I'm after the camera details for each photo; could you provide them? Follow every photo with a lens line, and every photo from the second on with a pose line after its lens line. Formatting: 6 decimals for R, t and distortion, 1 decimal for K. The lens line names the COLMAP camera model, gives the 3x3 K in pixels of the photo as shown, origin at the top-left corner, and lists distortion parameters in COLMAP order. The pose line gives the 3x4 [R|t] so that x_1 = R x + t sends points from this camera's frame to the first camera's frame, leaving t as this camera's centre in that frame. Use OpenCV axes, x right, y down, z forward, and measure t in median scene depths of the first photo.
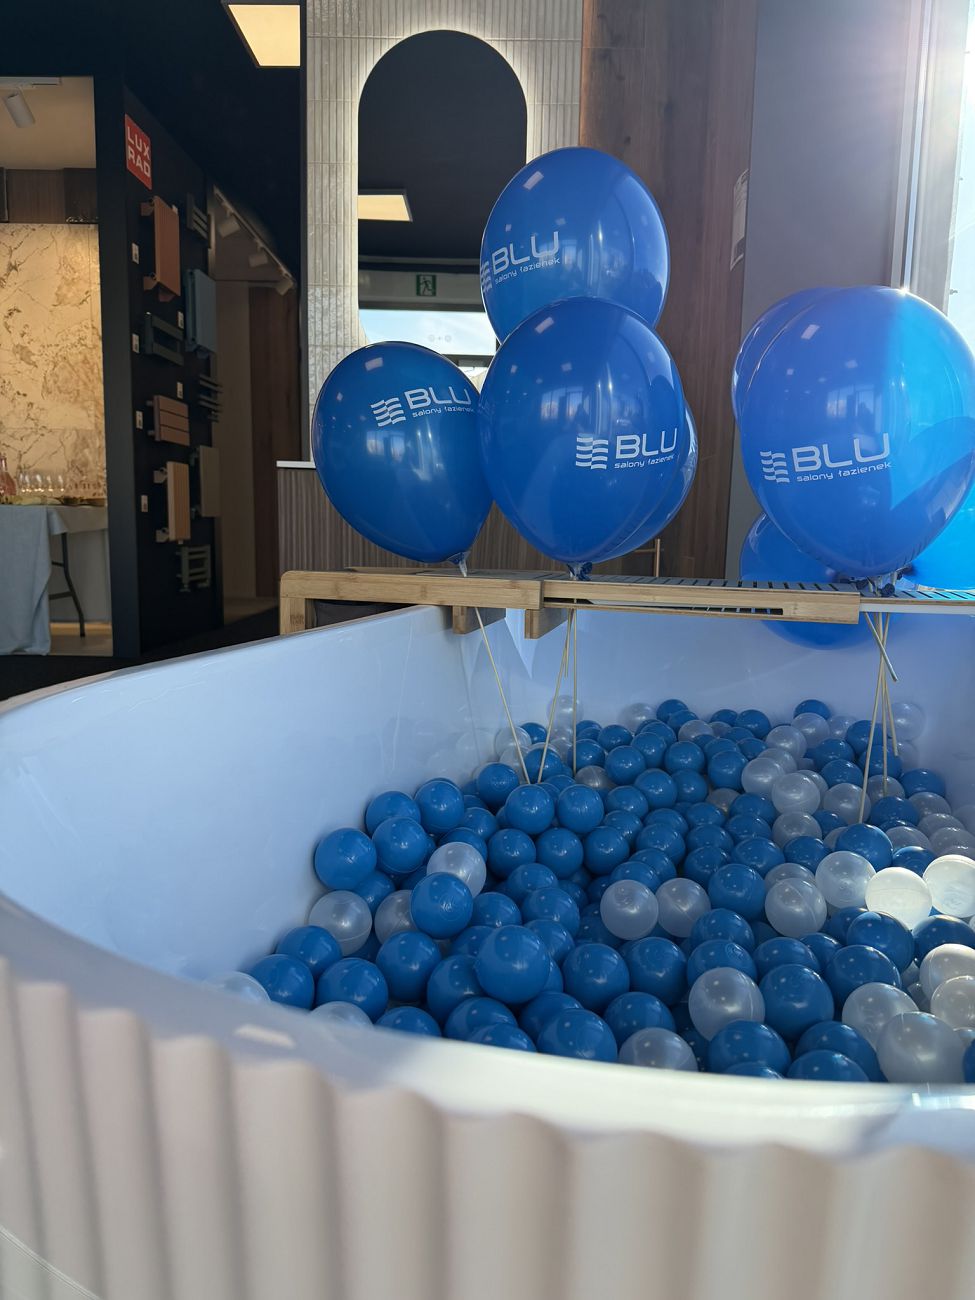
lens RADIAL K [[933.2, 0, 478.7], [0, 933.2, 648.6], [0, 0, 1]] dist [0.175503, -0.337557]
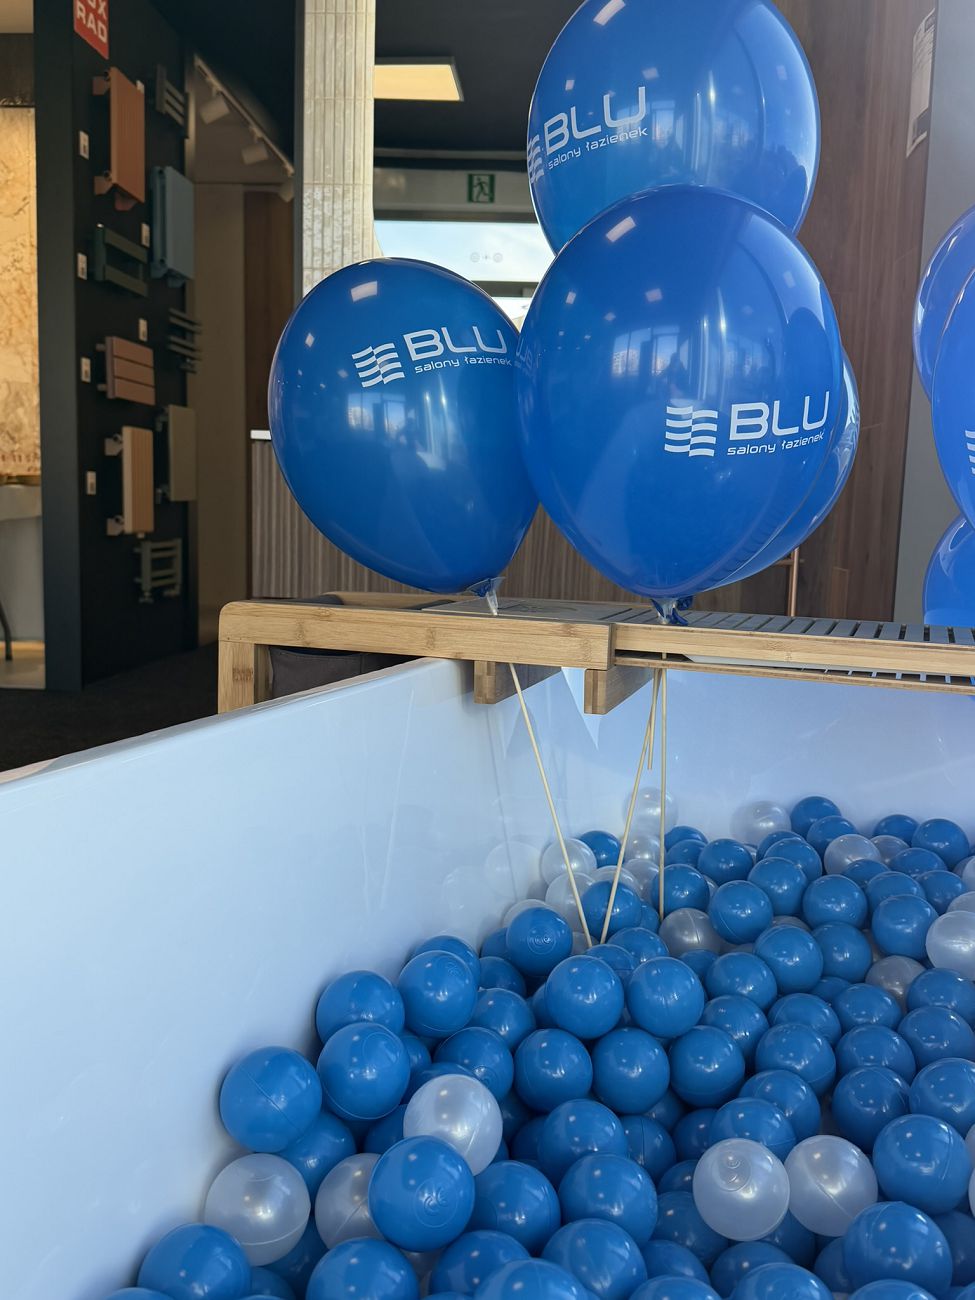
lens RADIAL K [[1216.7, 0, 487.5], [0, 1216.7, 650.0], [0, 0, 1]] dist [0.202449, -0.427481]
pose [[0.998361, 0.015813, -0.054996, 0.027417], [-0.016502, 0.999791, -0.012090, -0.042240], [0.054793, 0.012978, 0.998413, 0.149062]]
